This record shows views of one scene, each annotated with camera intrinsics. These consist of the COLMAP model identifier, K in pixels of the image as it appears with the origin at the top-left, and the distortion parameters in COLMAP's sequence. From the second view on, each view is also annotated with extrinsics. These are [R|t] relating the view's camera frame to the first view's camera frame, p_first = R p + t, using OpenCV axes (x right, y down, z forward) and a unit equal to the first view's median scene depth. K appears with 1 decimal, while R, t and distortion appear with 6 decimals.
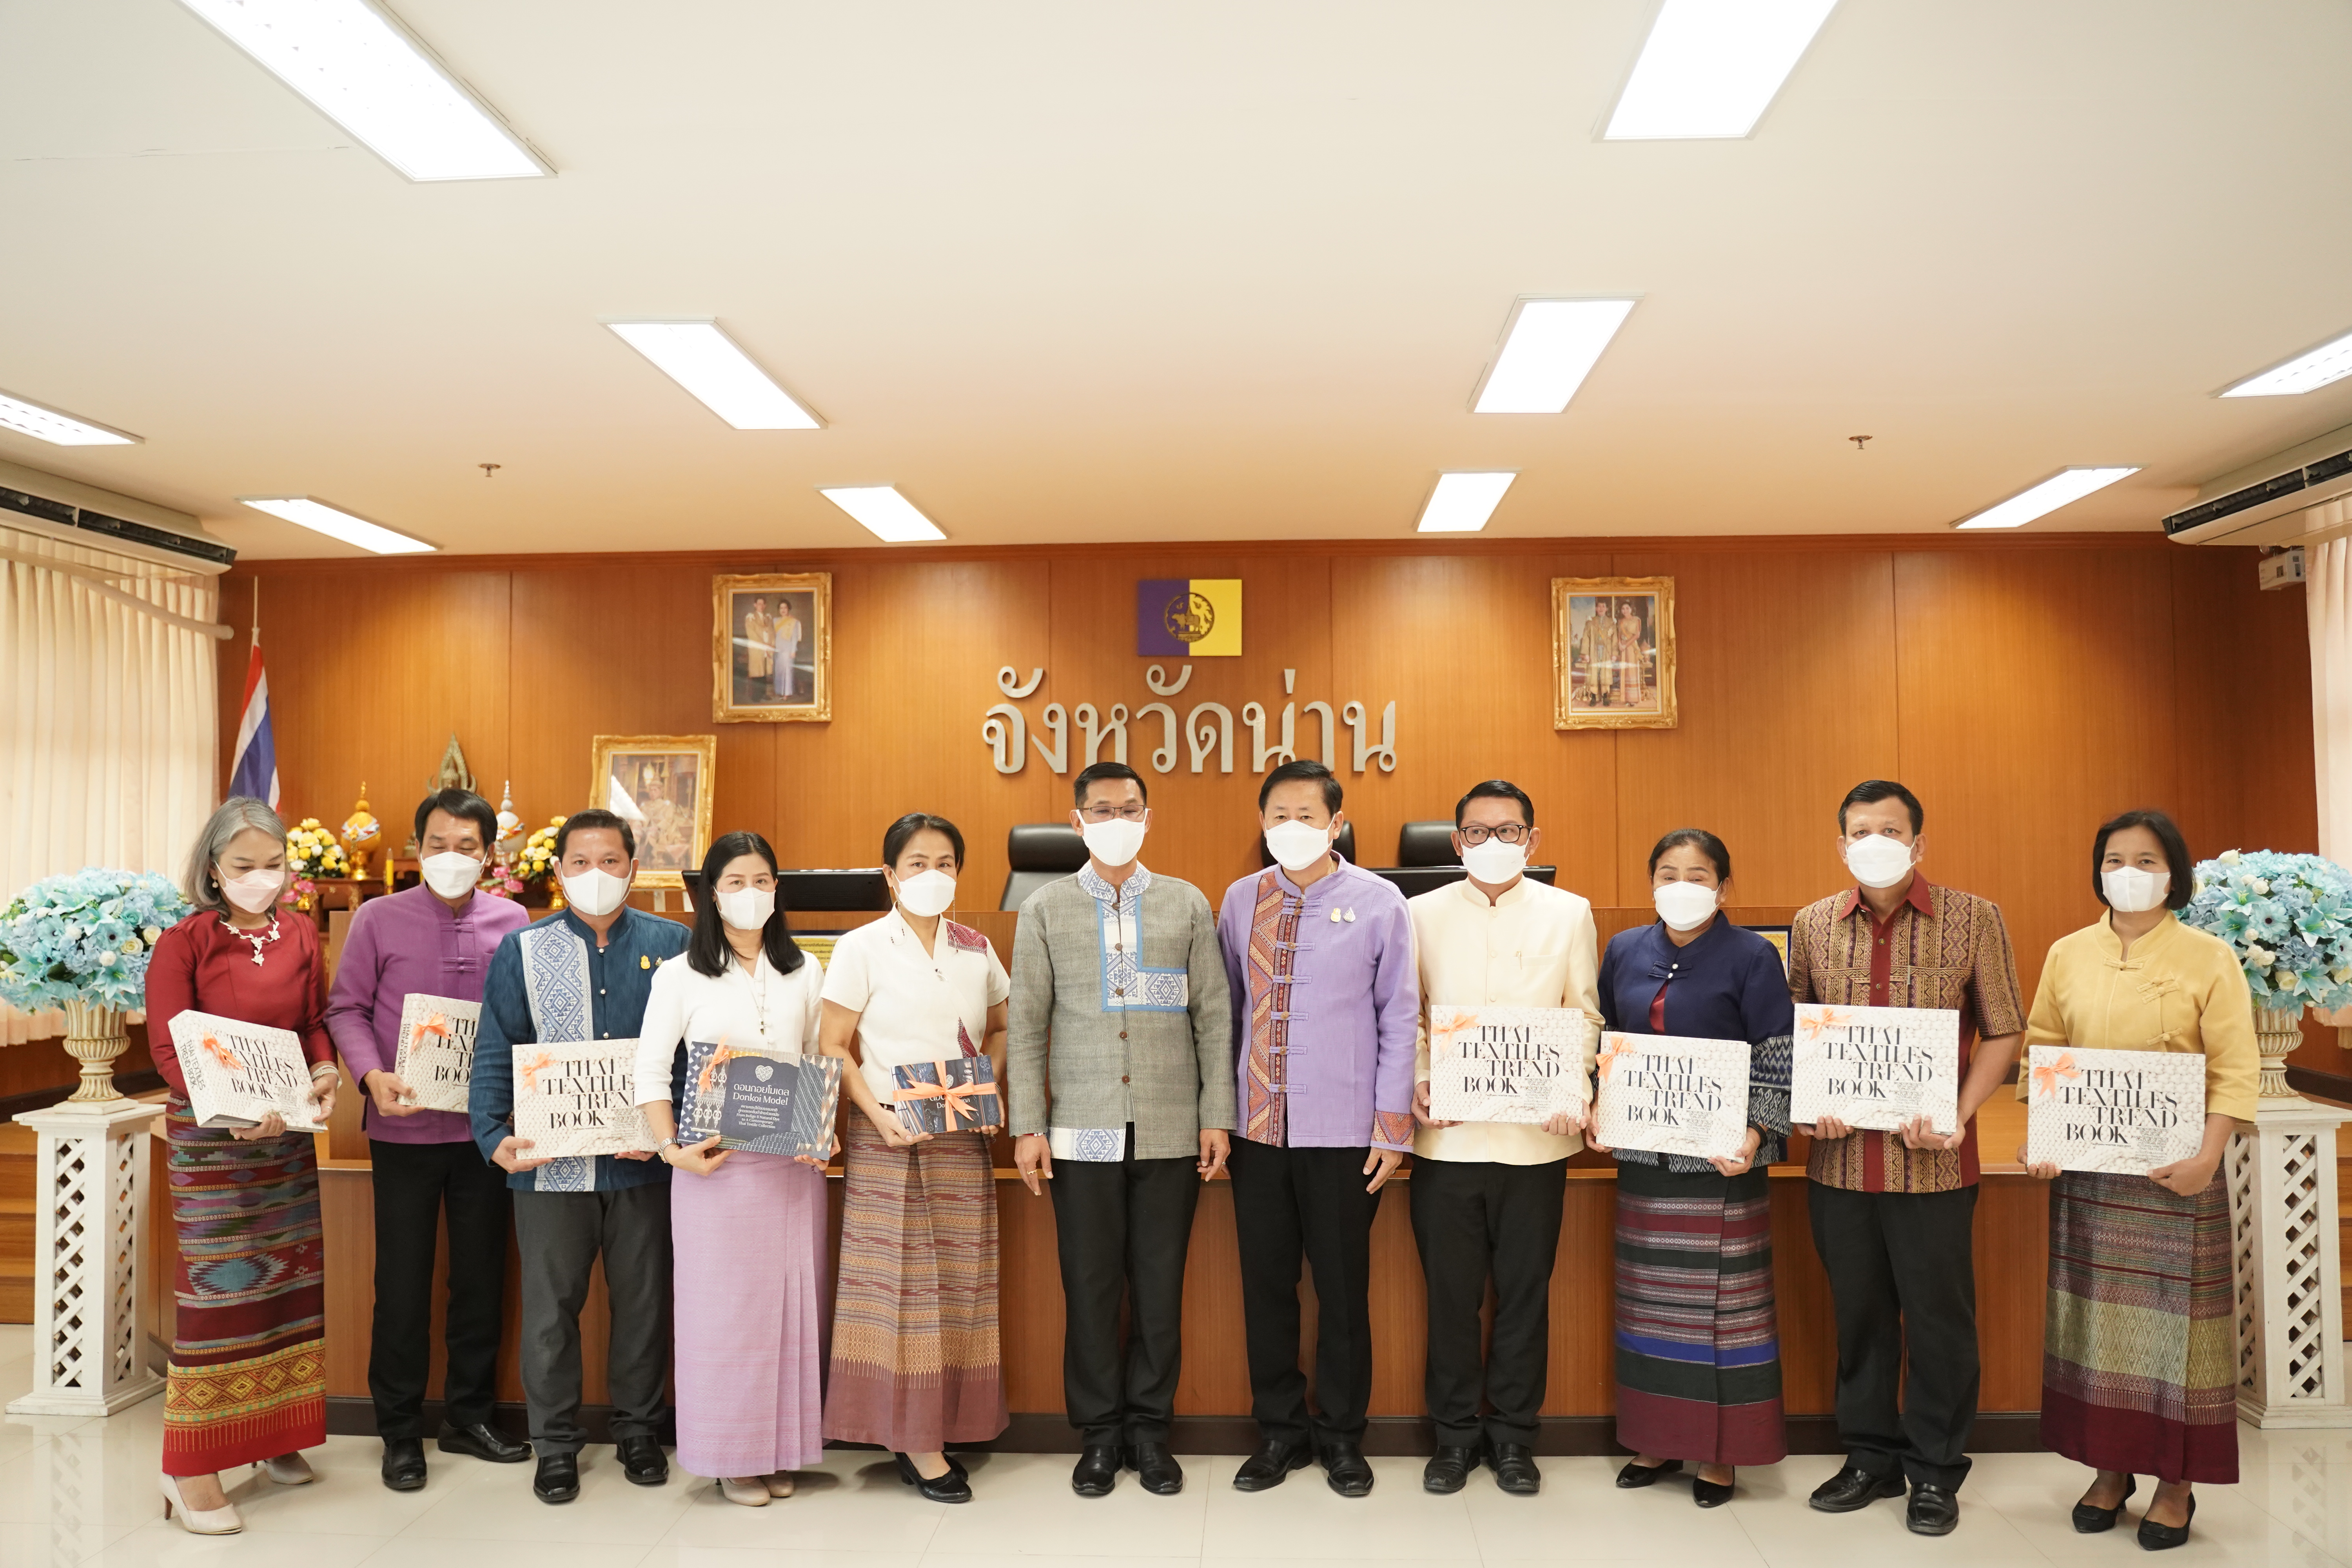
lens RADIAL K [[1905.2, 0, 1169.9], [0, 1905.2, 780.6], [0, 0, 1]] dist [-0.119970, 0.091462]
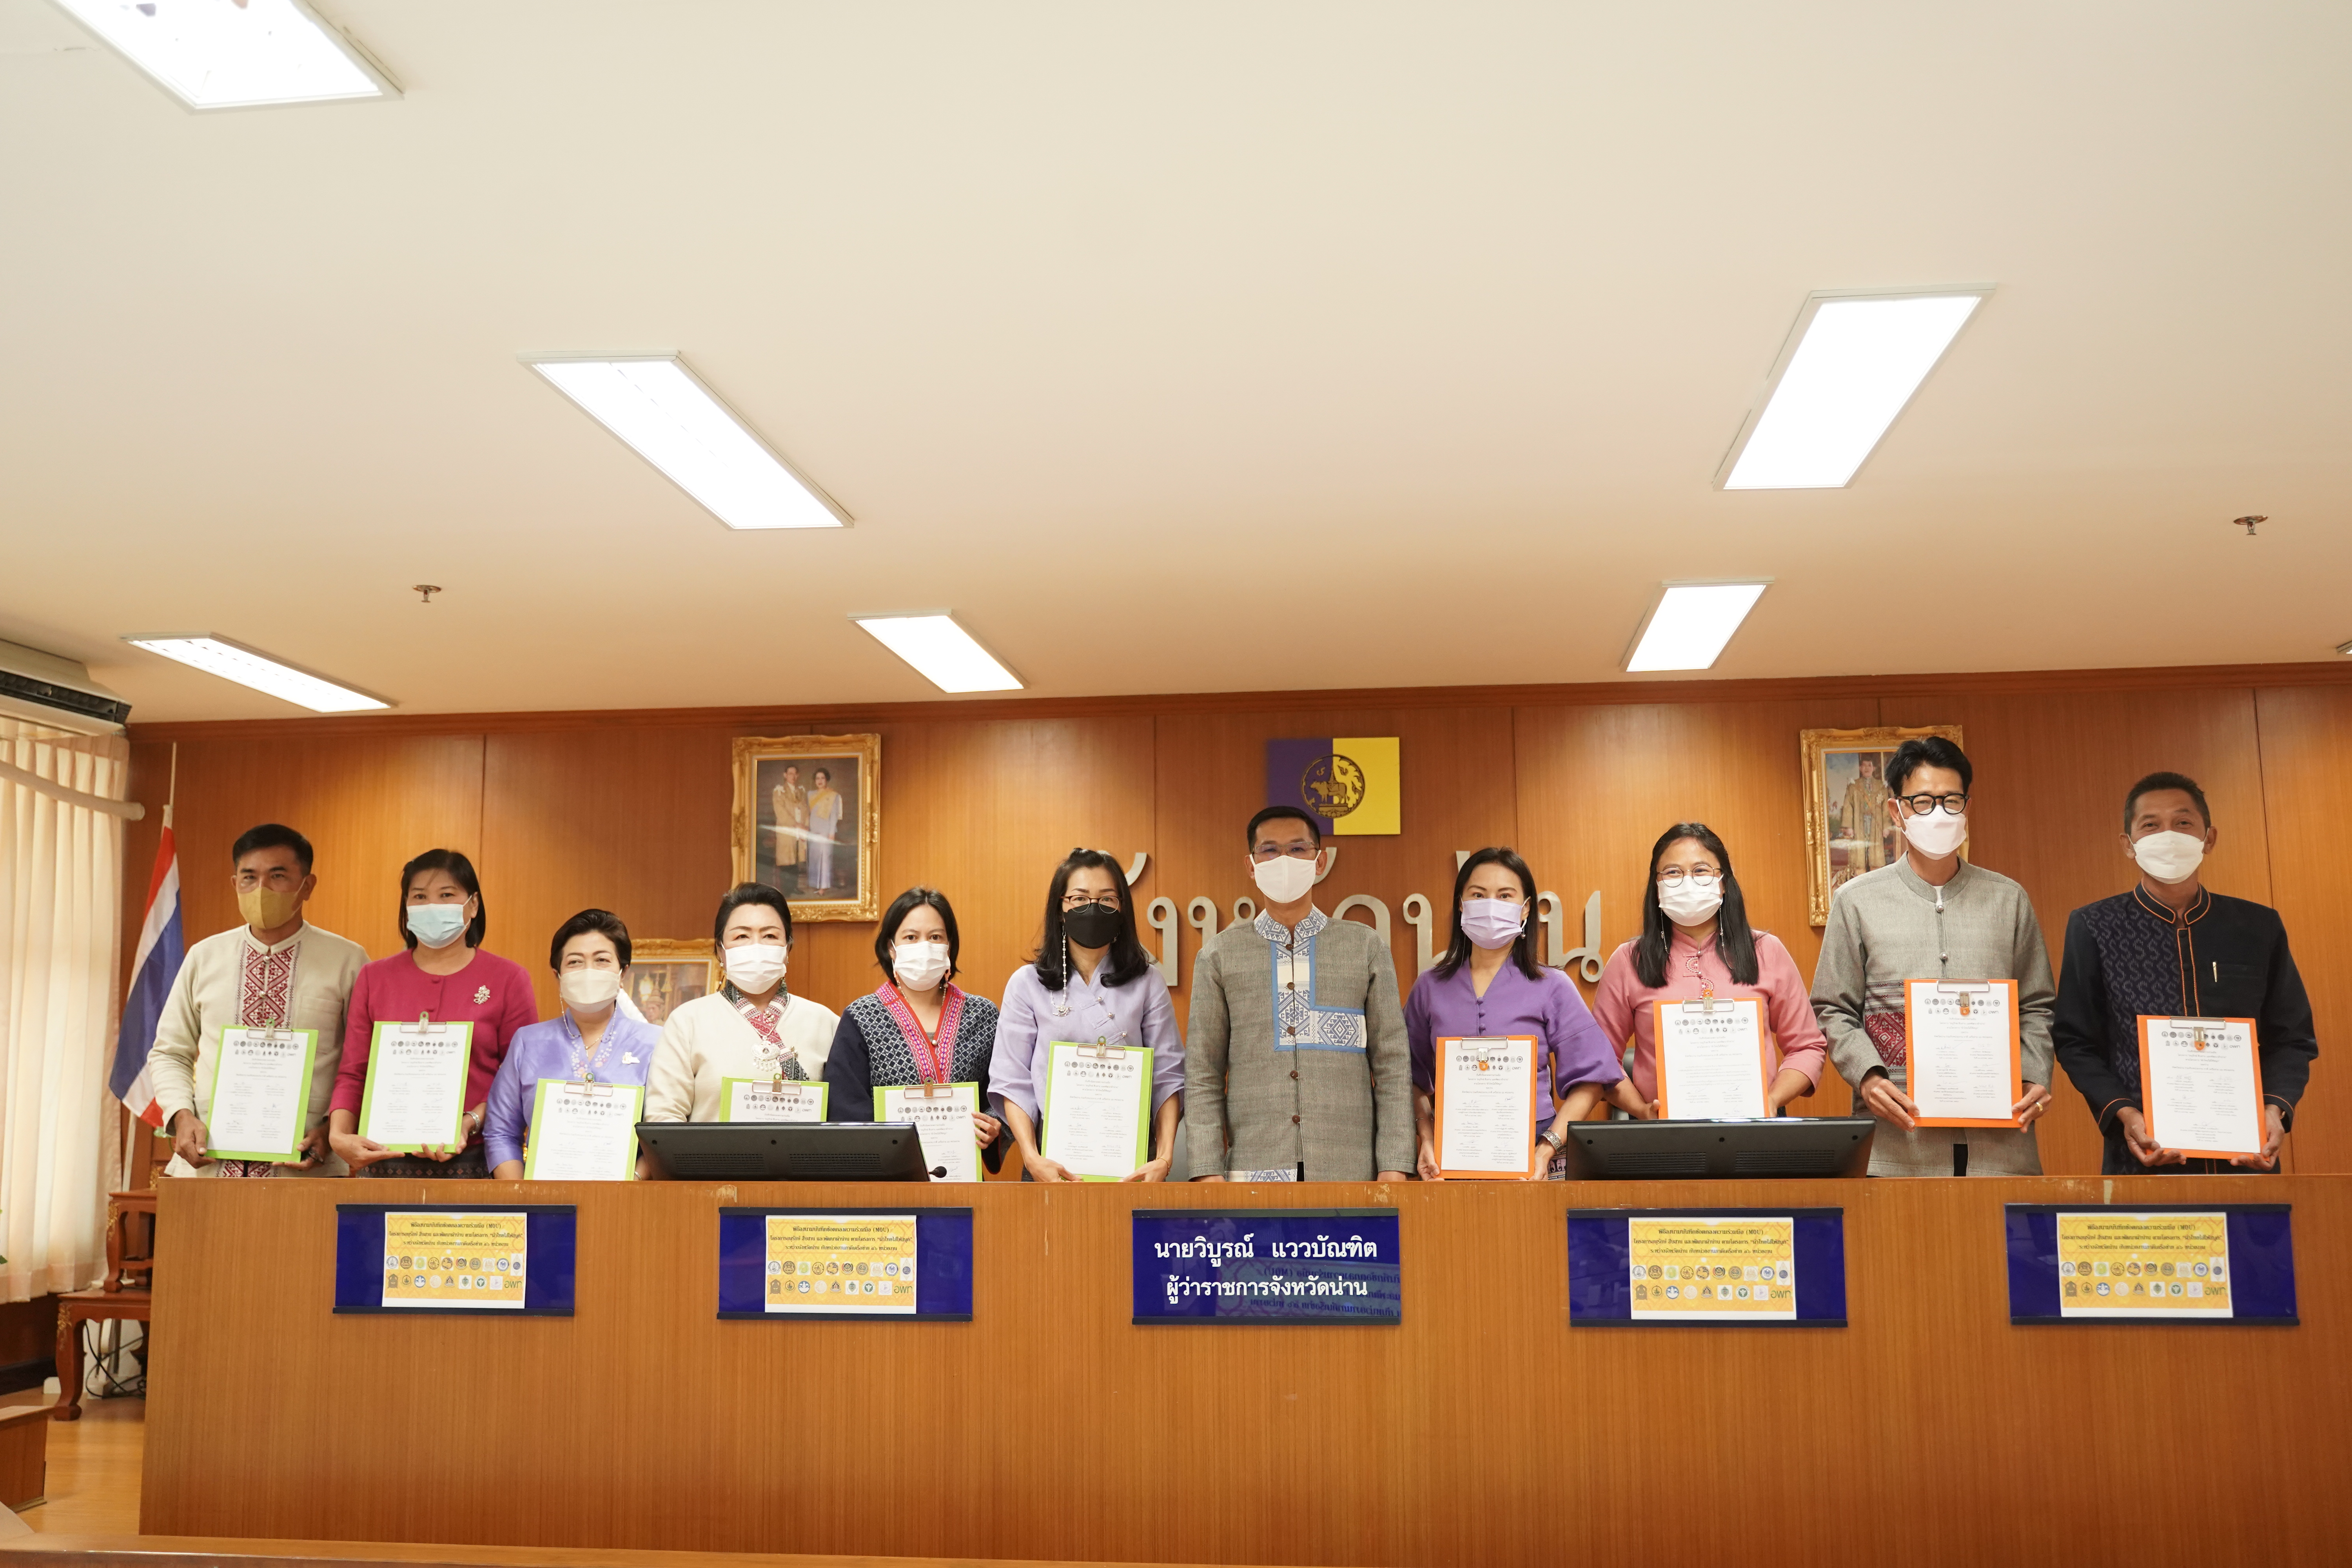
lens RADIAL K [[2133.2, 0, 1163.9], [0, 2133.2, 775.3], [0, 0, 1]] dist [-0.088830, 0.101028]
pose [[0.997936, -0.009580, -0.063493, -0.003513], [0.003011, 0.994702, -0.102755, -0.000209], [0.064141, 0.102352, 0.992678, 0.126160]]
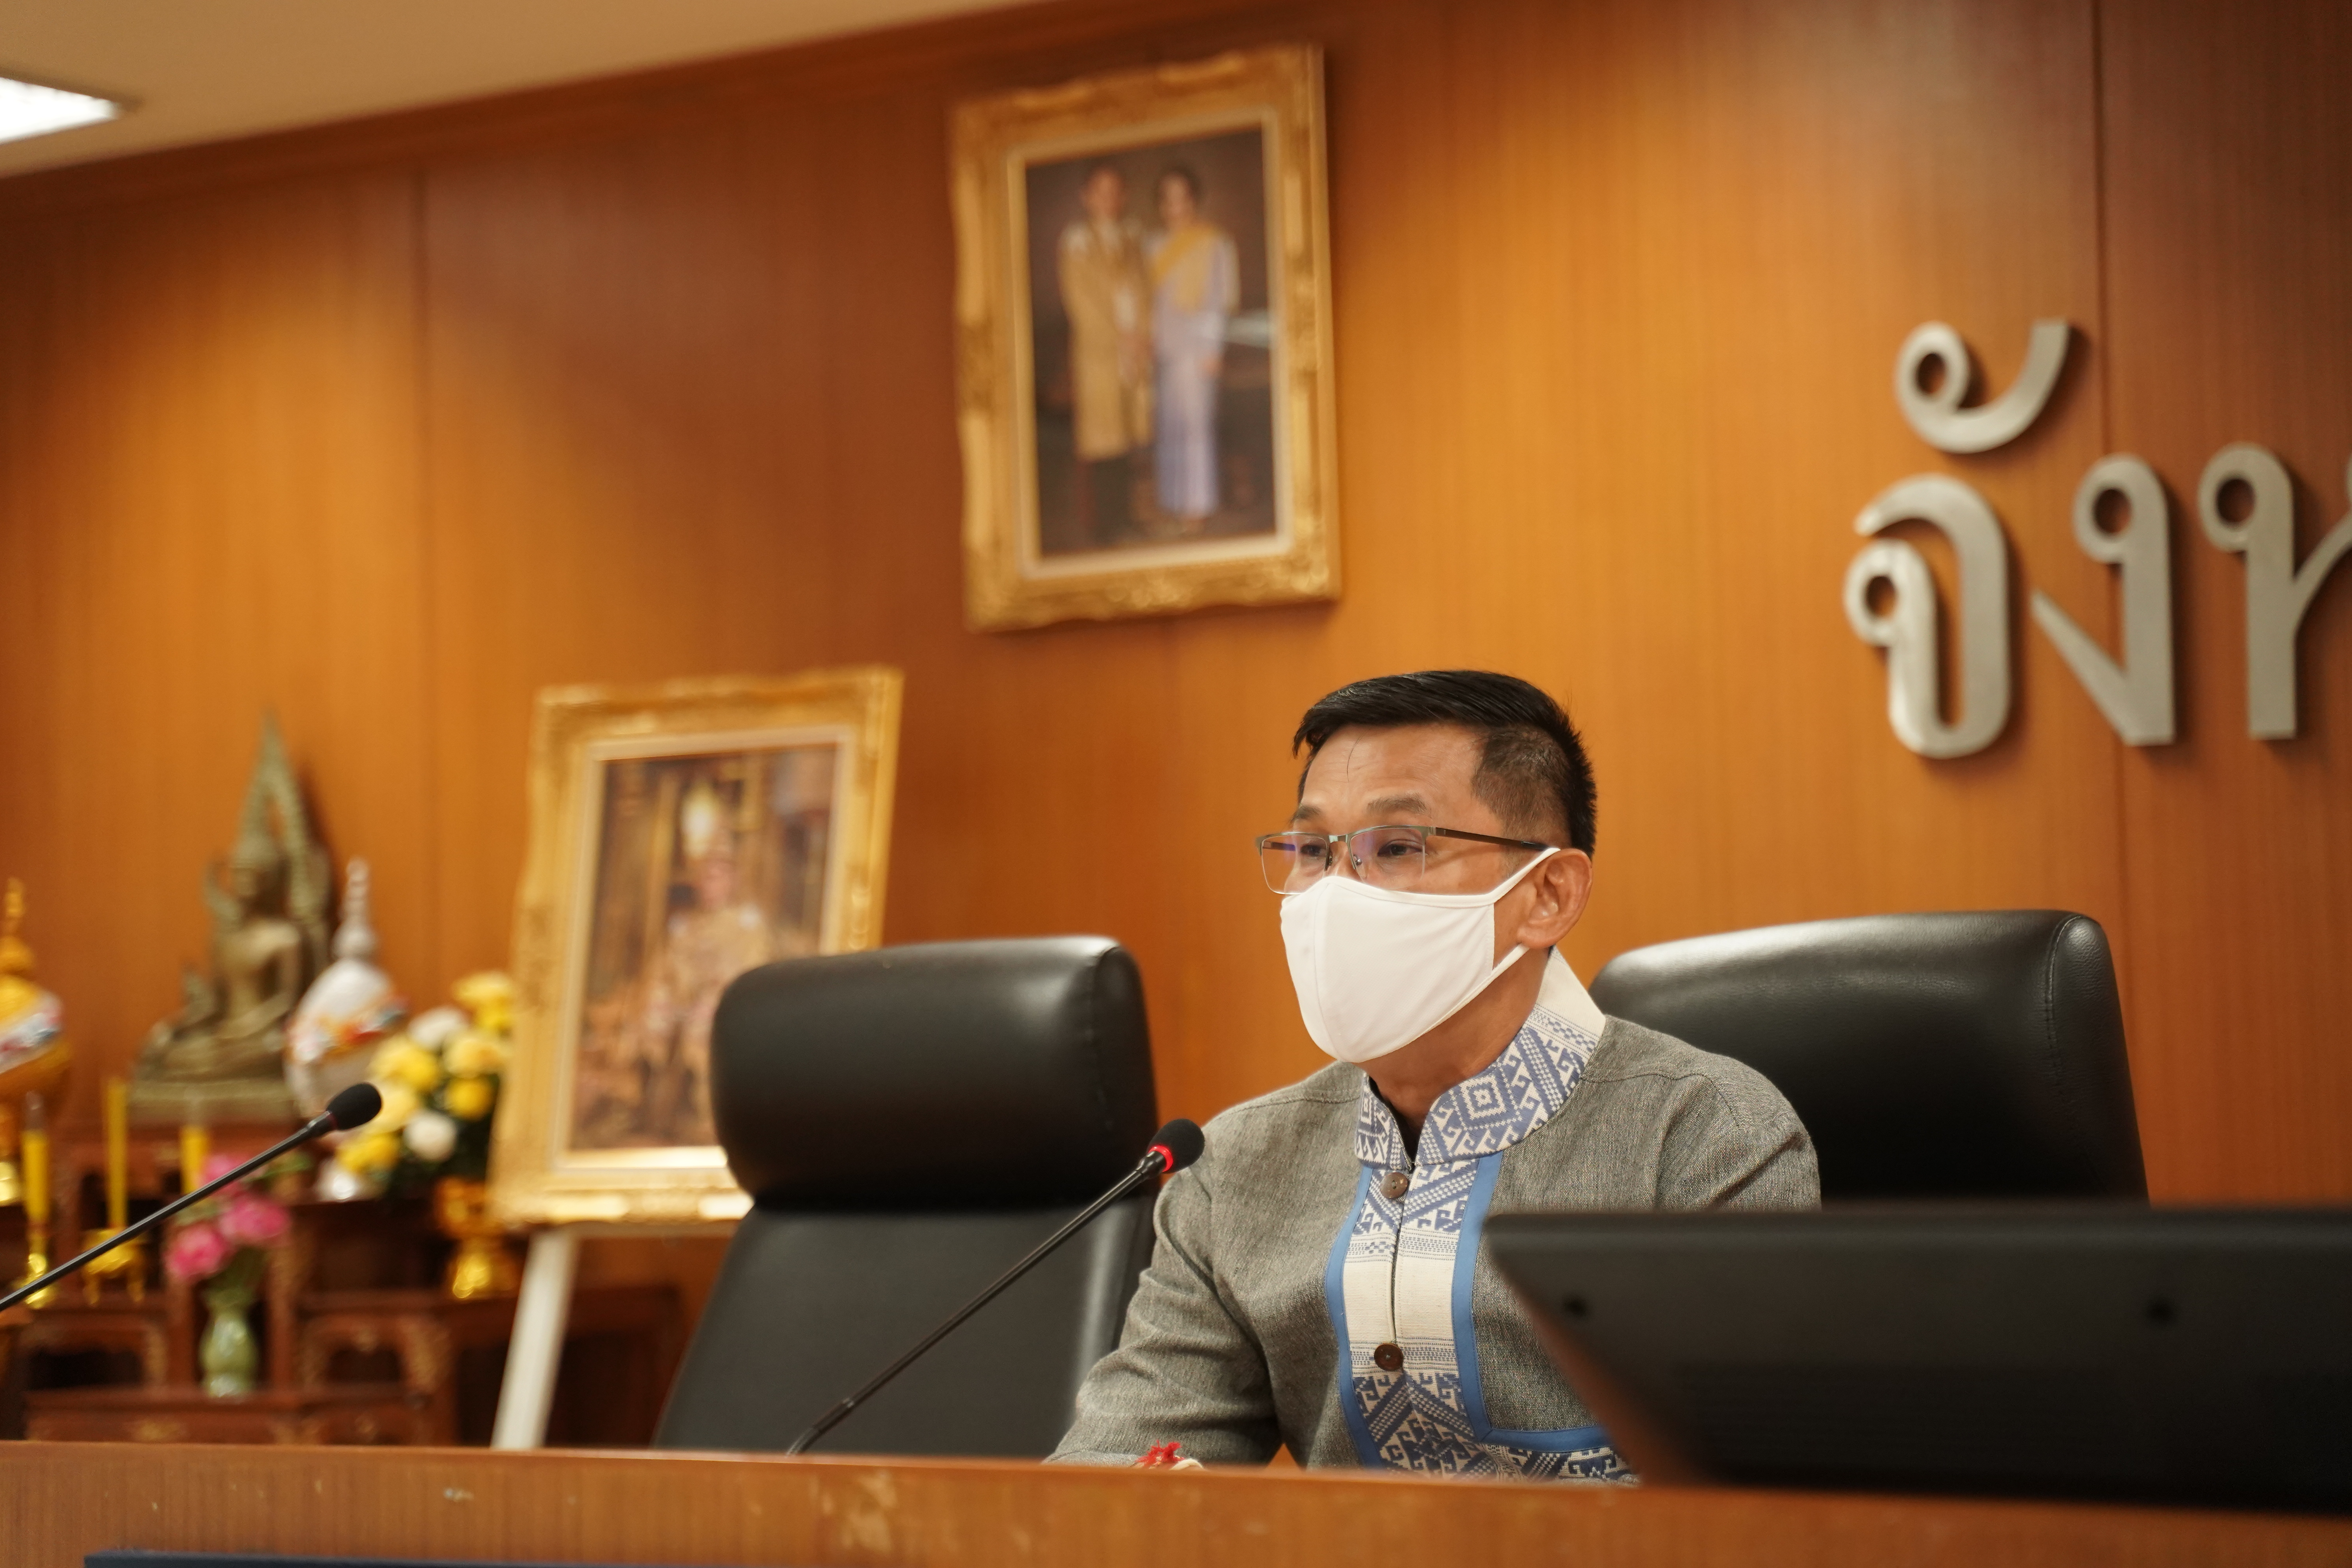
lens RADIAL K [[4856.6, 0, 1170.4], [0, 4856.6, 793.9], [0, 0, 1]] dist [0.284445, -0.001019]
pose [[0.849737, -0.045046, -0.525279, 0.167931], [0.036594, 0.998980, -0.026473, 0.014601], [0.525936, 0.003273, 0.850518, 0.410250]]
